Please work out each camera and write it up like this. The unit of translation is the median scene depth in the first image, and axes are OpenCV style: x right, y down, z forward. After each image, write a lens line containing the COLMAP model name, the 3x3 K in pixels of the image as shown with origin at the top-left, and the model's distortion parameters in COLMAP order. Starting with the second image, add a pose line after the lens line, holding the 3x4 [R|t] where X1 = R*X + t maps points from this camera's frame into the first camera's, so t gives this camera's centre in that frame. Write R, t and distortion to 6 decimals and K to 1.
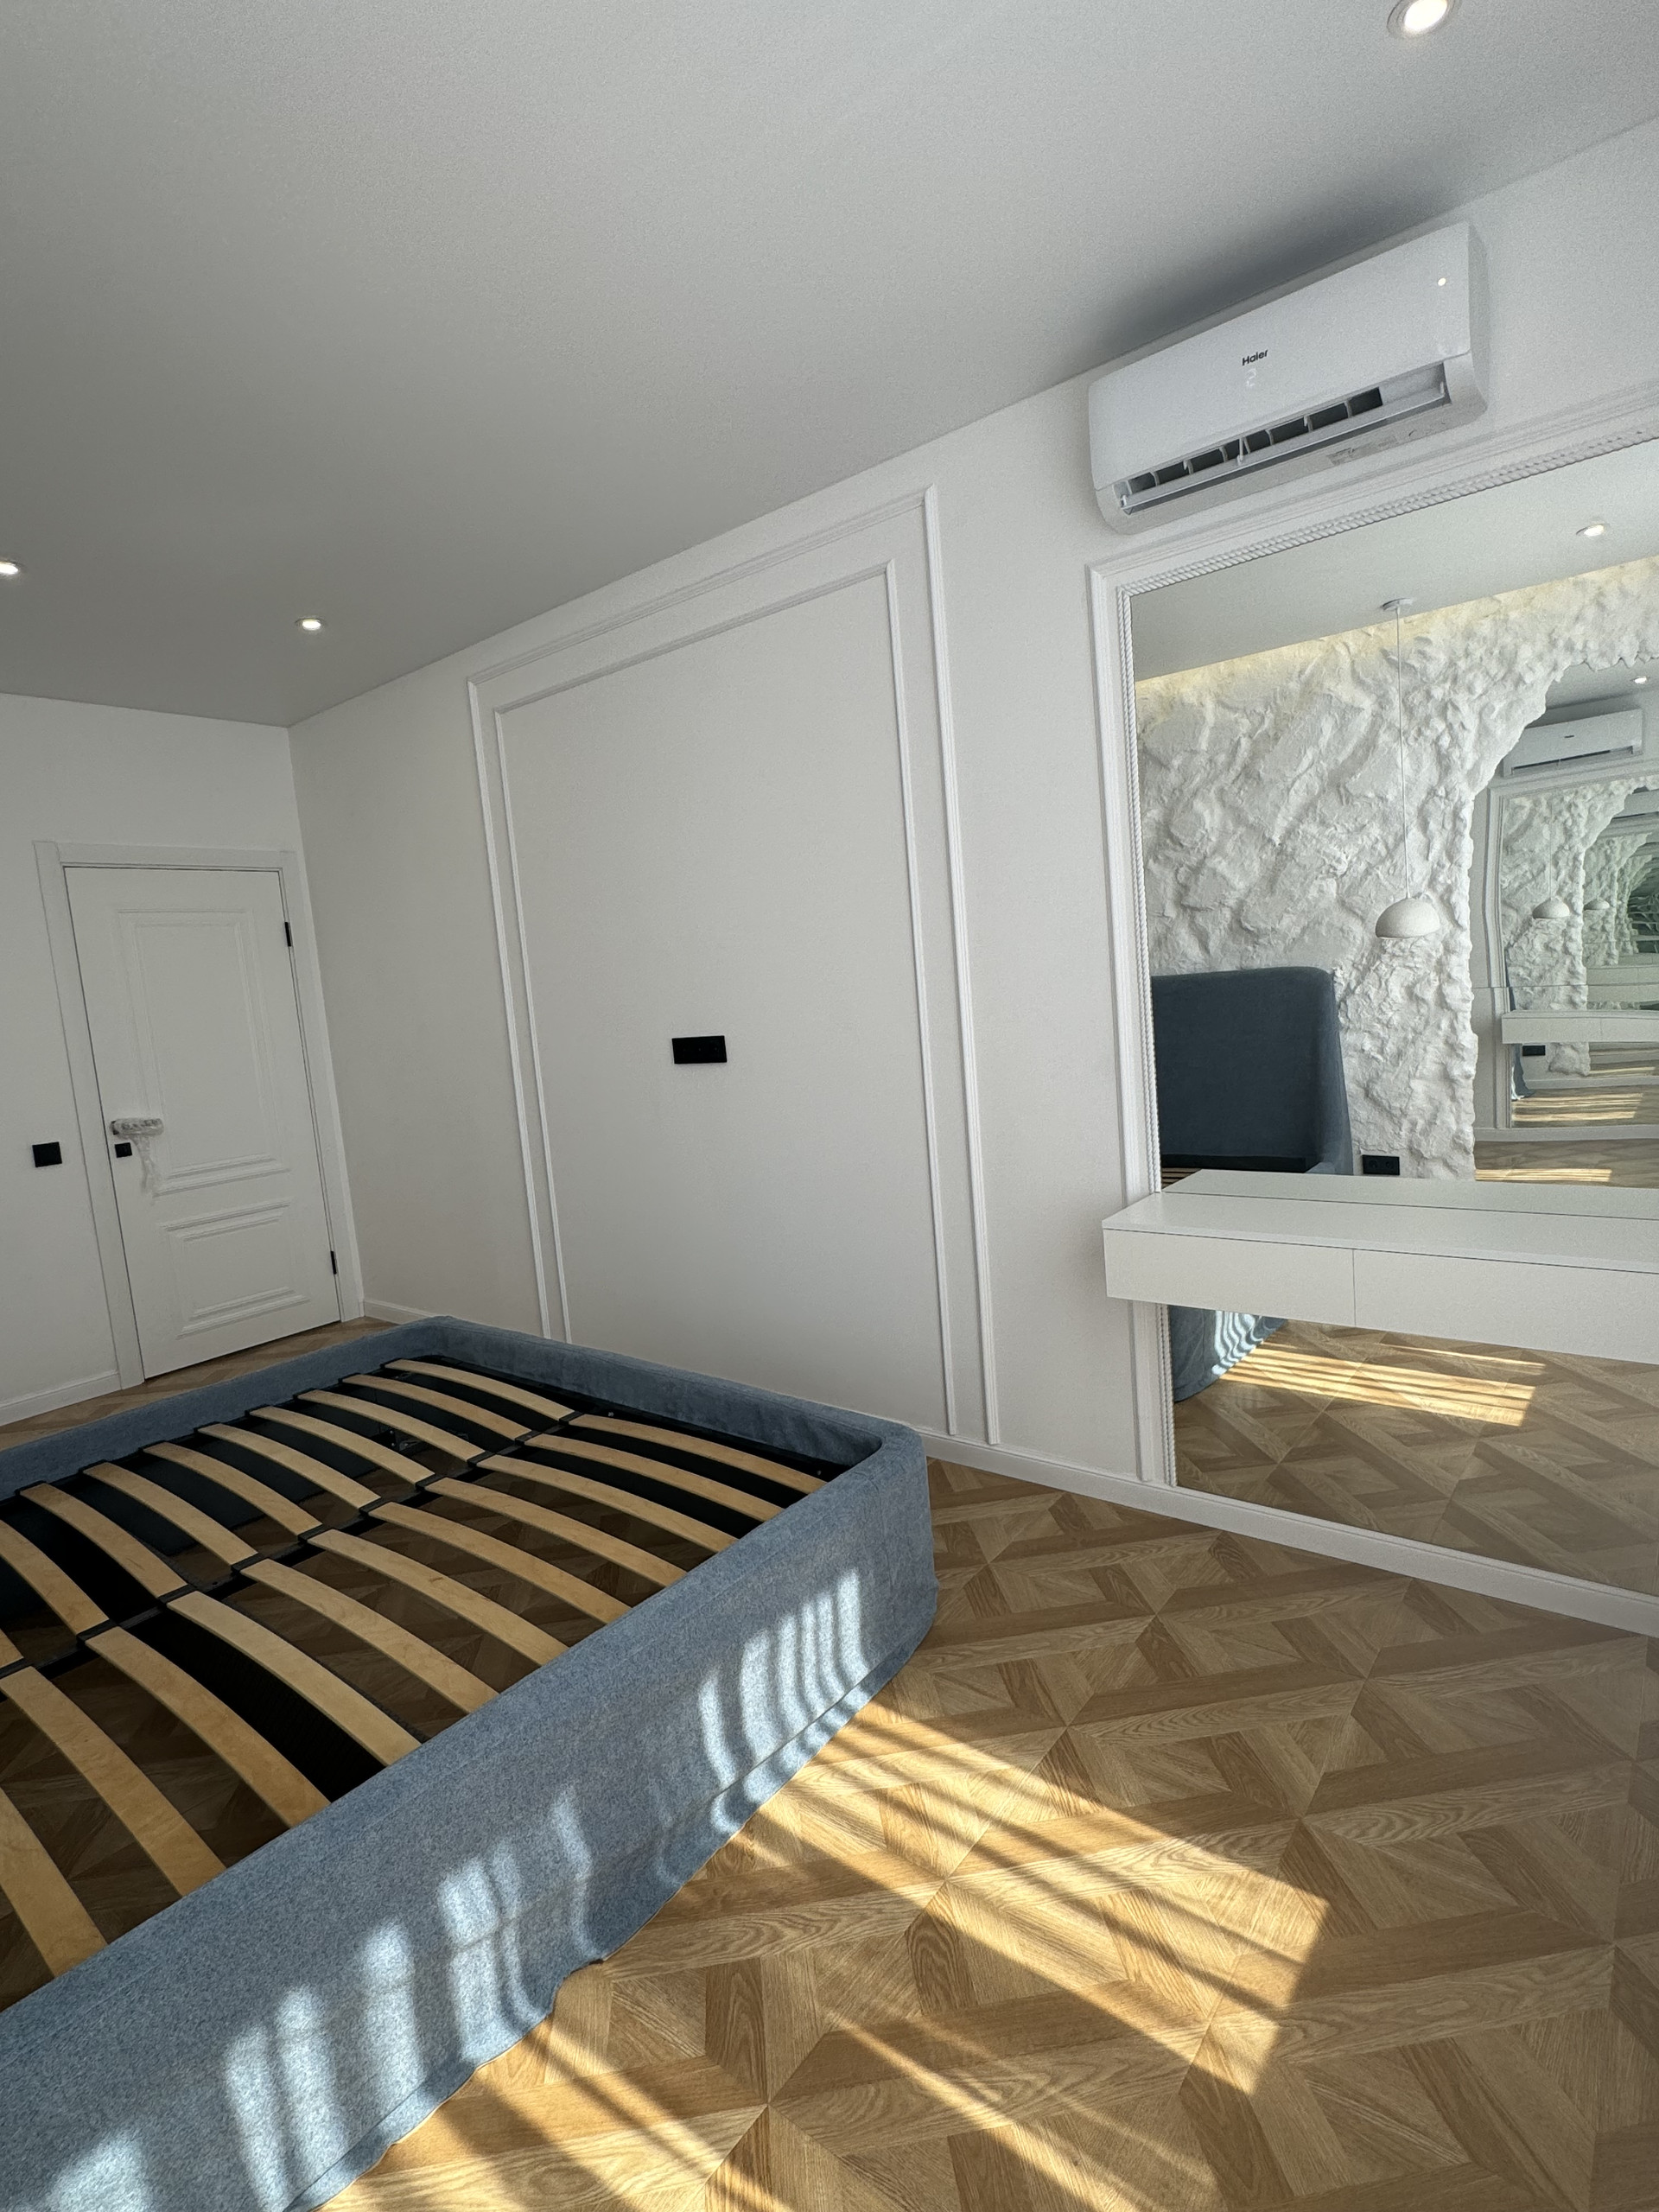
lens RADIAL K [[1109.6, 0, 822.6], [0, 1109.6, 1094.6], [0, 0, 1]] dist [-0.001365, -0.000978]
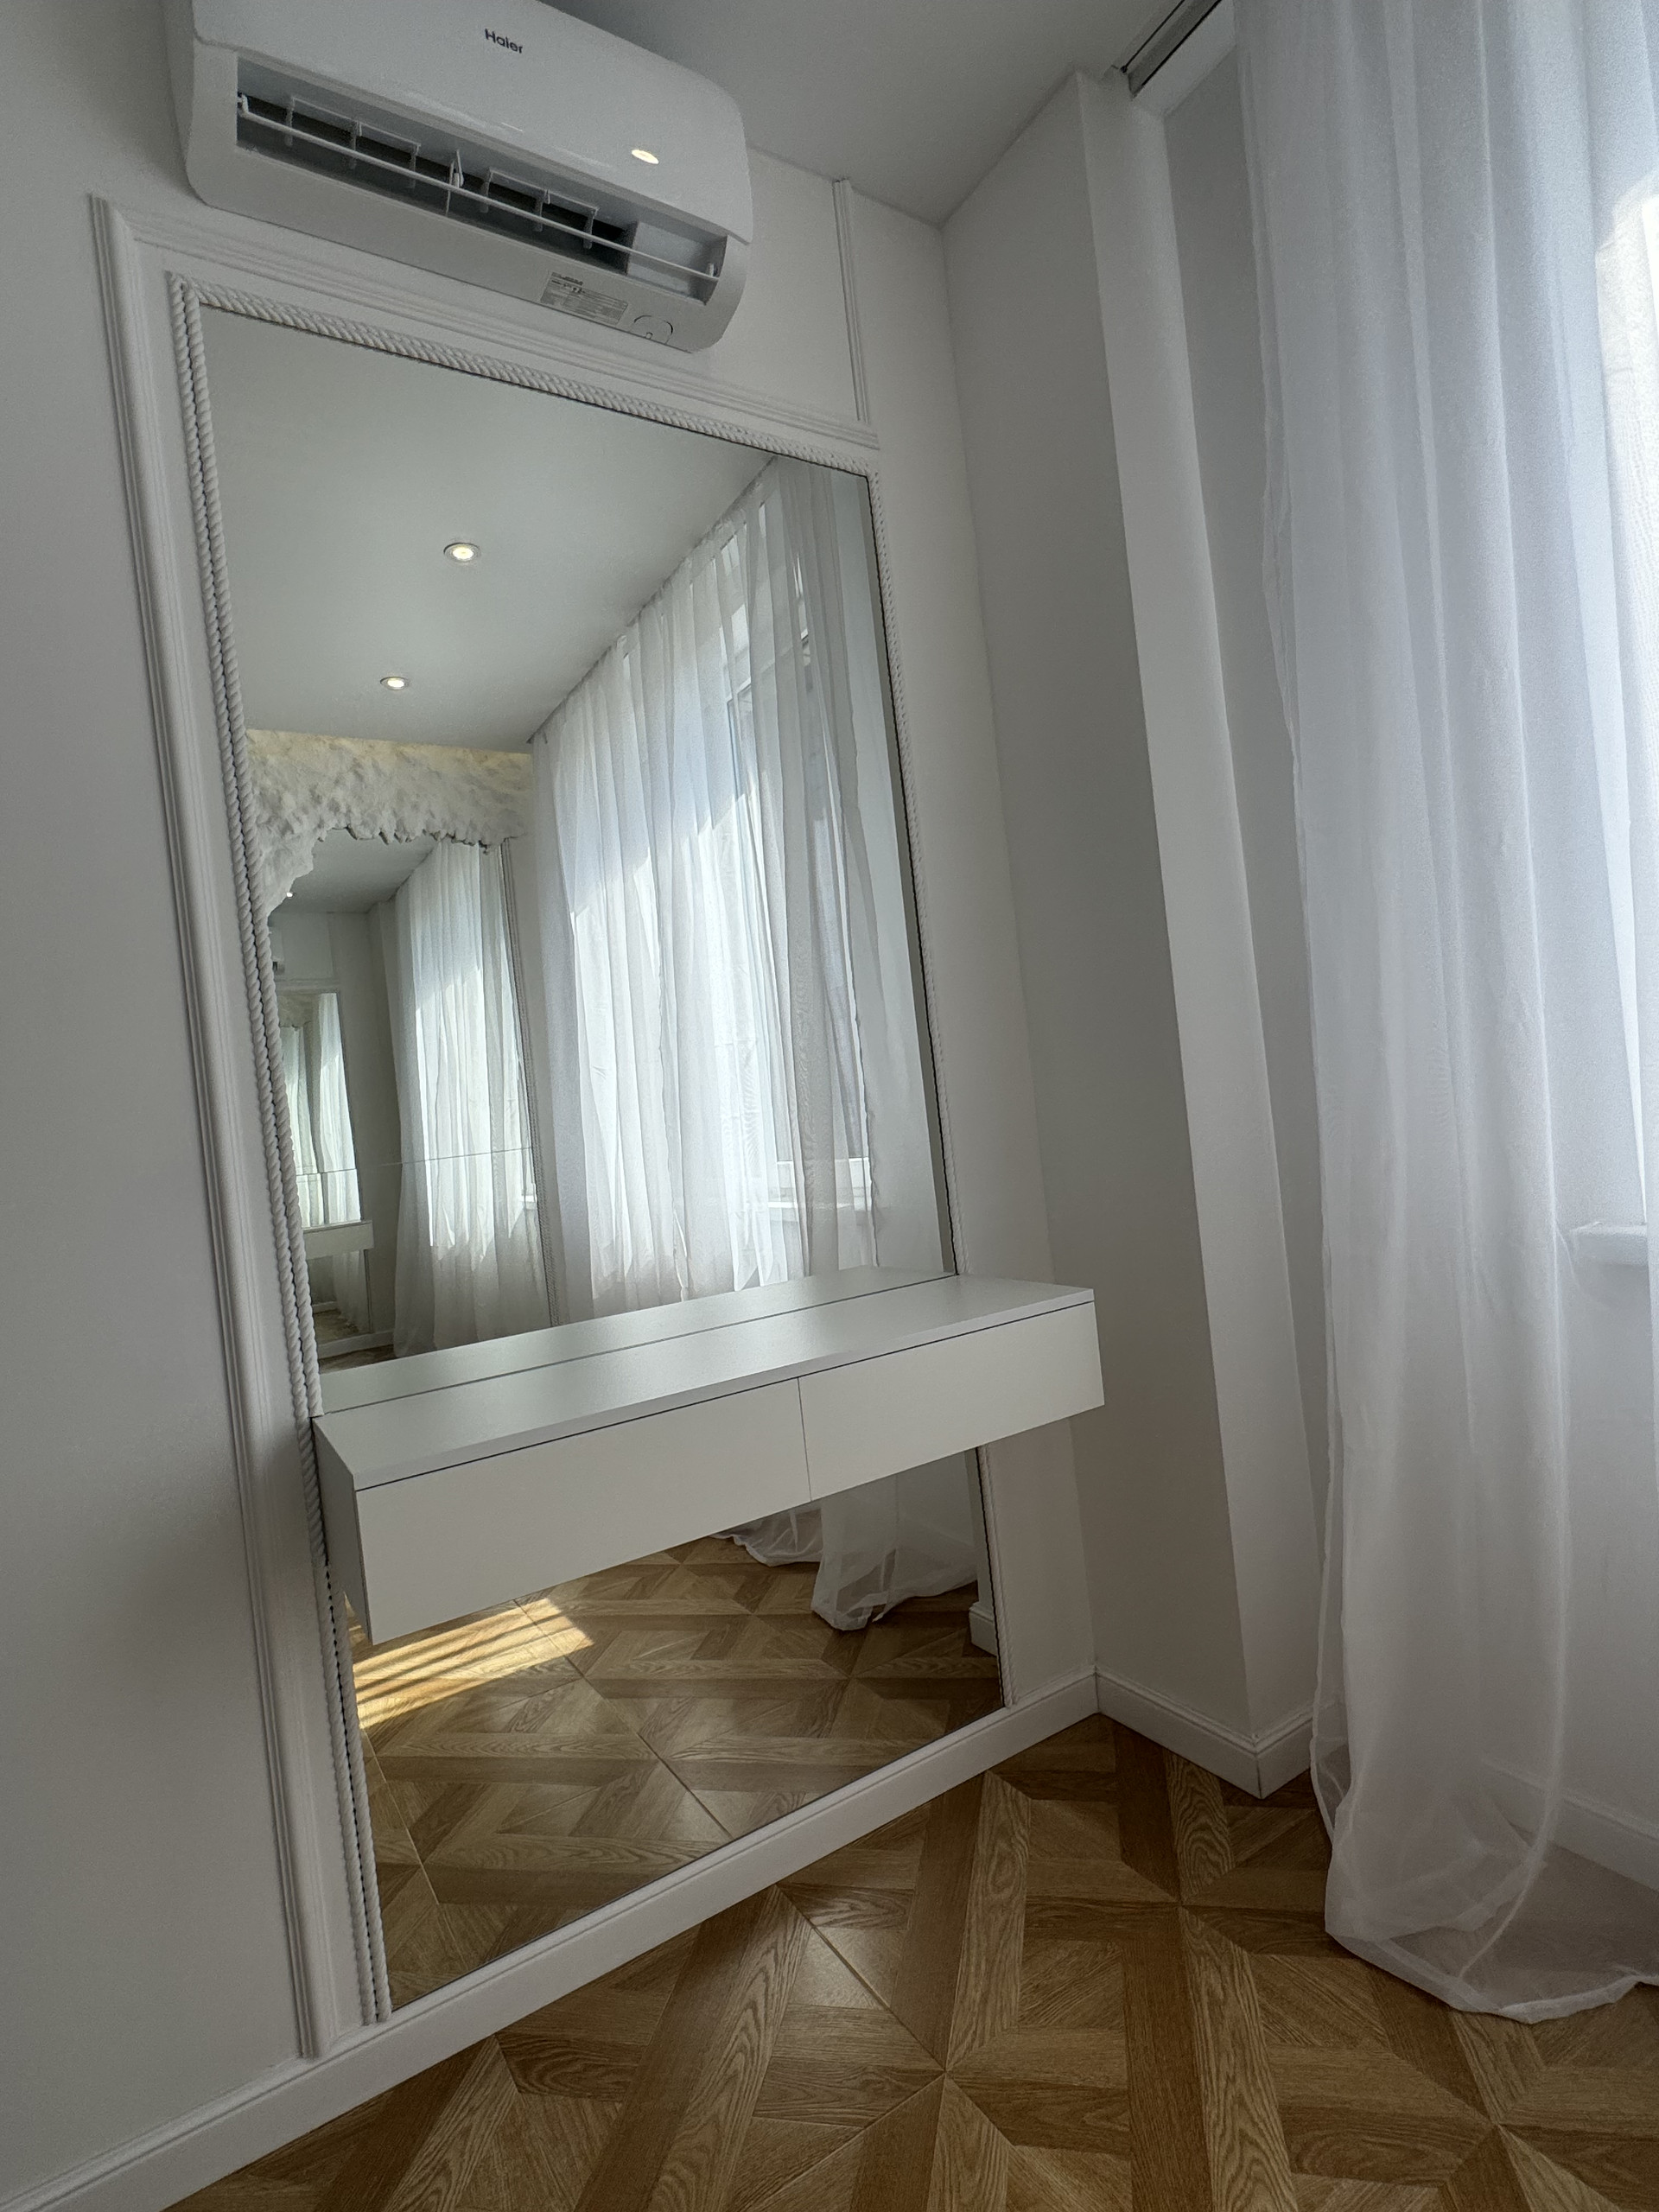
lens RADIAL K [[1109.6, 0, 822.6], [0, 1109.6, 1094.6], [0, 0, 1]] dist [-0.001365, -0.000978]
pose [[0.322360, 0.072037, 0.943872, -0.087672], [0.178950, 0.974484, -0.135490, 0.049558], [-0.929549, 0.212583, 0.301244, 0.483268]]
